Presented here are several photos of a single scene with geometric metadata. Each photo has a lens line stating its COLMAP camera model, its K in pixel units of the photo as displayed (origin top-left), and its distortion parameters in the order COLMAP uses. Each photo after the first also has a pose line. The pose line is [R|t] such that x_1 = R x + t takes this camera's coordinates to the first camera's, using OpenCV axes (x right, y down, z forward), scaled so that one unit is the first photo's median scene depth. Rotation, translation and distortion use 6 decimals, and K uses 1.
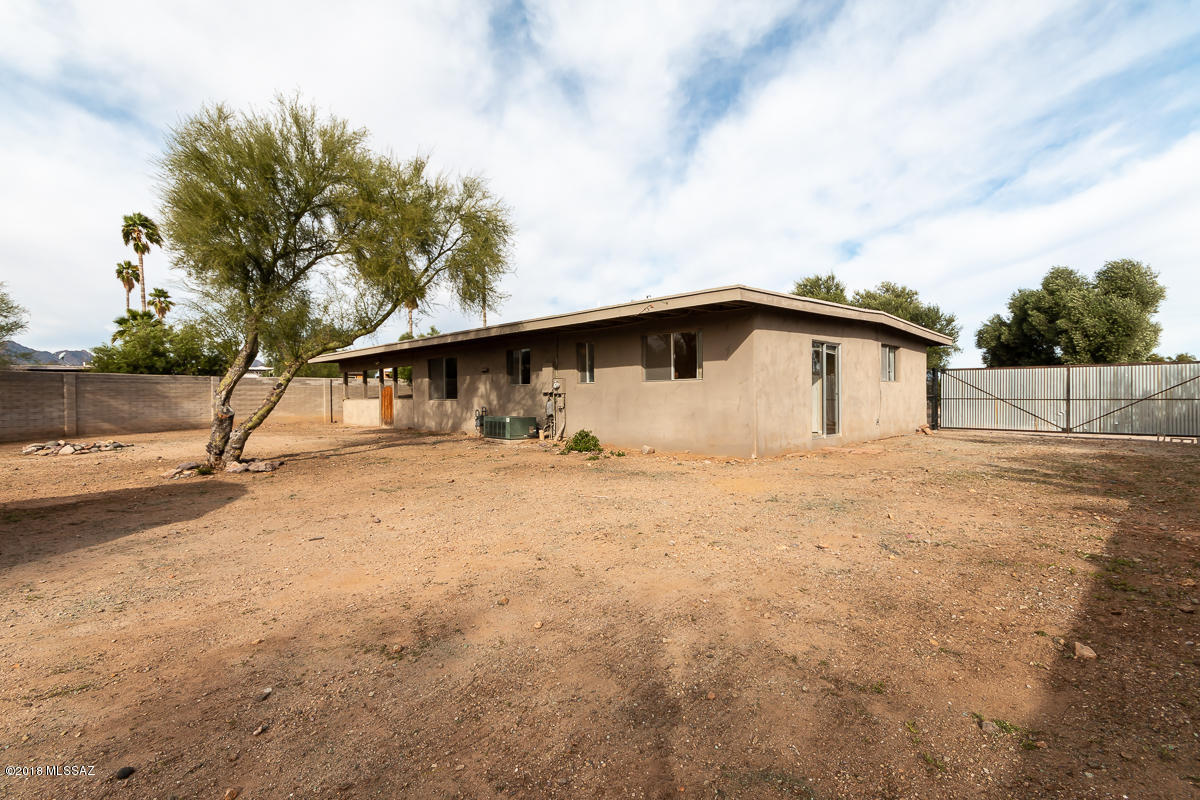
lens RADIAL K [[561.1, 0, 593.4], [0, 561.1, 395.7], [0, 0, 1]] dist [-0.000306, 0.000150]
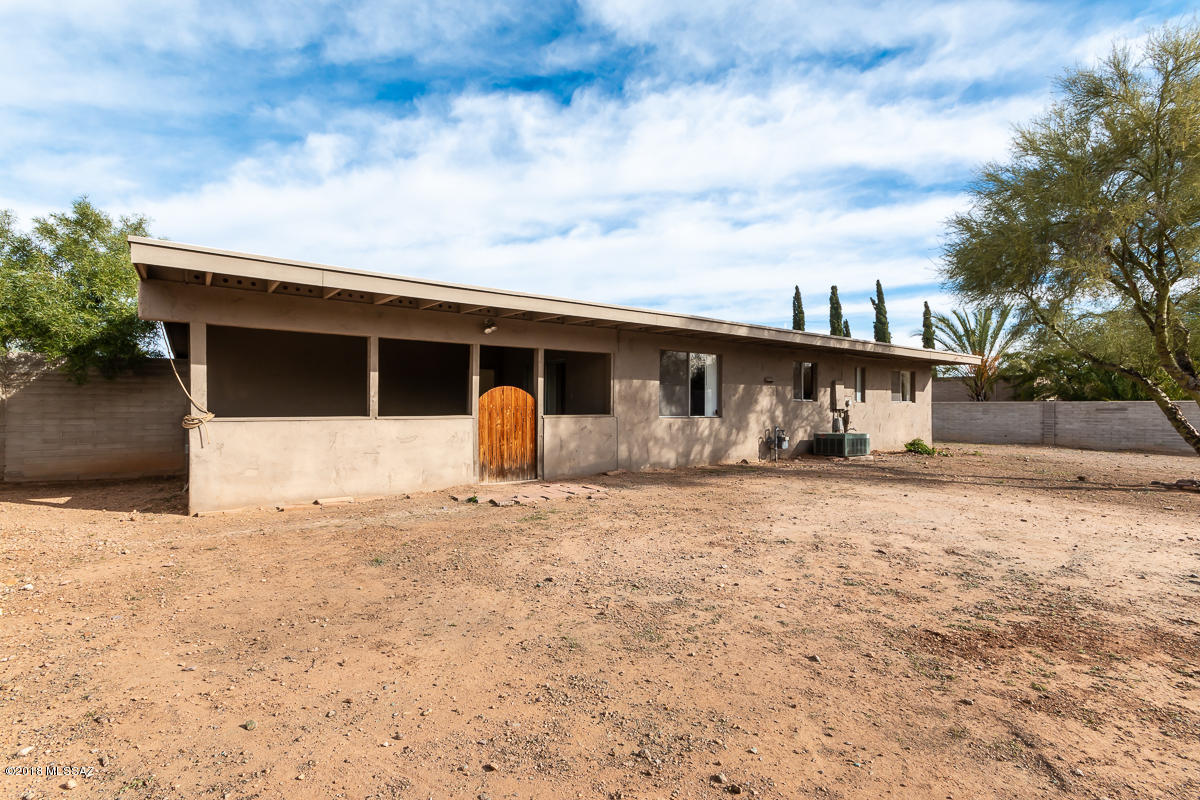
lens RADIAL K [[561.1, 0, 593.4], [0, 561.1, 395.7], [0, 0, 1]] dist [-0.000306, 0.000150]
pose [[0.137188, 0.024438, 0.990244, -0.926902], [-0.008155, 0.999690, -0.023542, -0.001110], [-0.990512, -0.004845, 0.137344, 1.013523]]
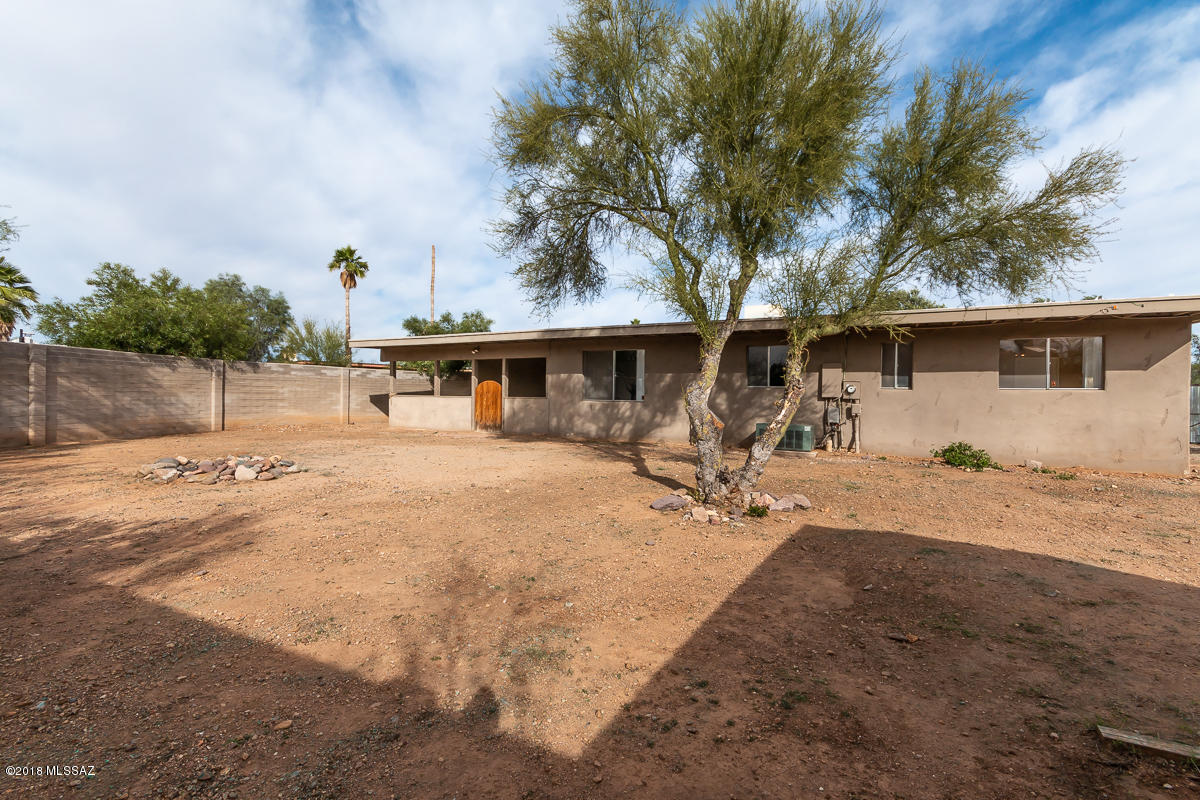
lens RADIAL K [[547.4, 0, 584.4], [0, 547.4, 370.1], [0, 0, 1]] dist [0.022617, -0.000159]
pose [[0.953038, 0.040059, 0.300190, -0.551828], [-0.025586, 0.998320, -0.051993, 0.005441], [-0.301769, 0.041871, 0.952461, 0.226836]]
